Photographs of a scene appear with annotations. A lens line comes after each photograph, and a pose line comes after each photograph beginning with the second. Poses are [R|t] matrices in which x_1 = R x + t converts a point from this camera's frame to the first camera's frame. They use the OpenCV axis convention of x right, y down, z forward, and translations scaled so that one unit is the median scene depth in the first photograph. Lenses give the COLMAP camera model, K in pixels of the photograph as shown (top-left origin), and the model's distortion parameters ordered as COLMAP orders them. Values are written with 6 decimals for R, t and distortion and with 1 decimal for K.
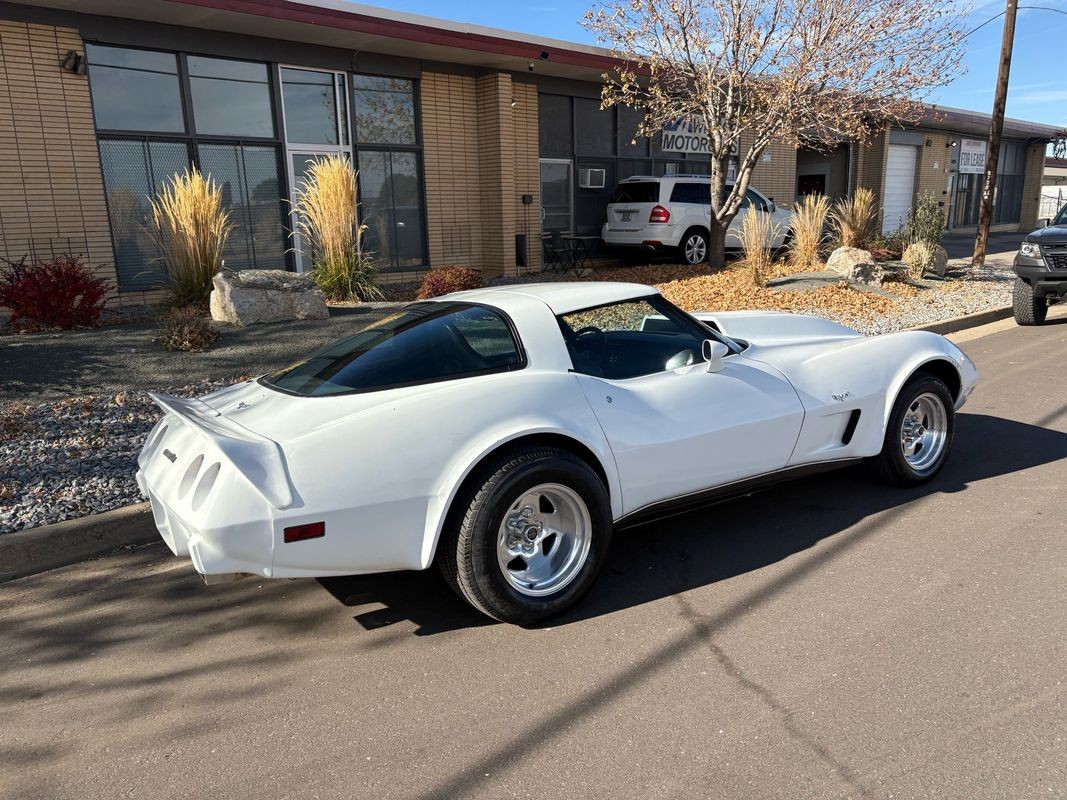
lens RADIAL K [[817.5, 0, 547.0], [0, 817.5, 412.3], [0, 0, 1]] dist [0.028402, -0.025336]
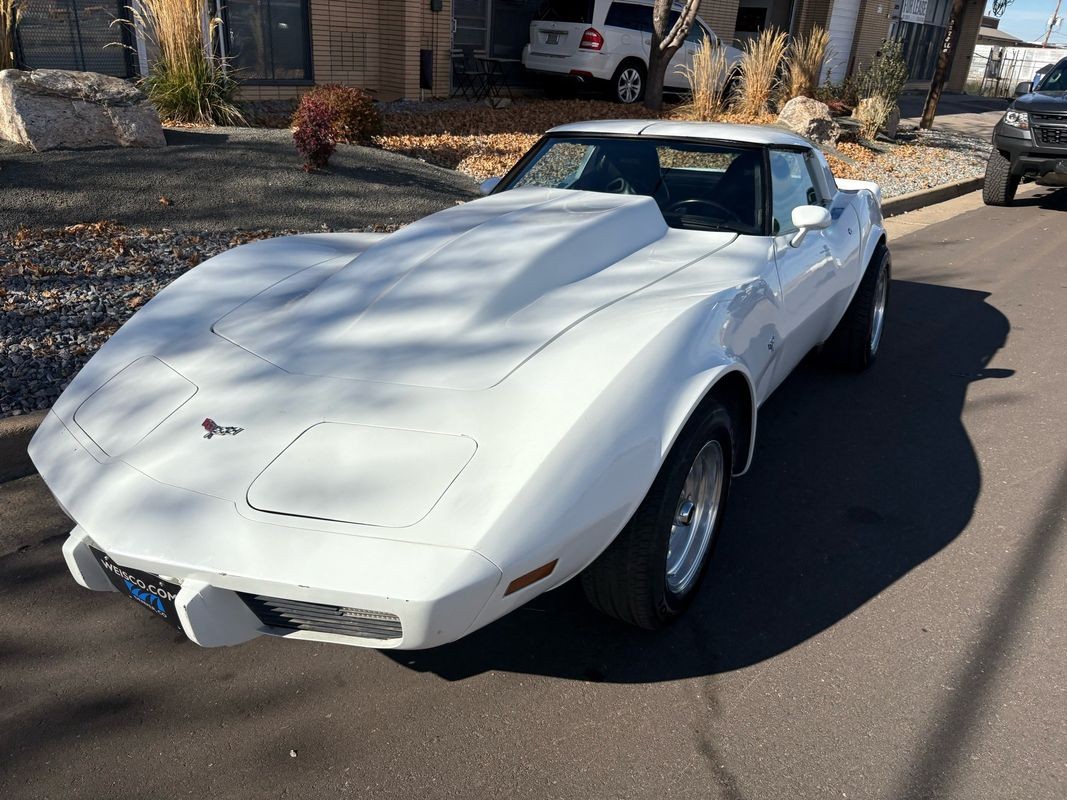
lens RADIAL K [[817.5, 0, 532.9], [0, 817.5, 389.0], [0, 0, 1]] dist [0.028402, -0.025336]
pose [[0.992732, 0.037667, 0.114303, -0.008135], [-0.056575, 0.984335, 0.166985, -0.025384], [-0.106222, -0.172238, 0.979312, 0.120506]]
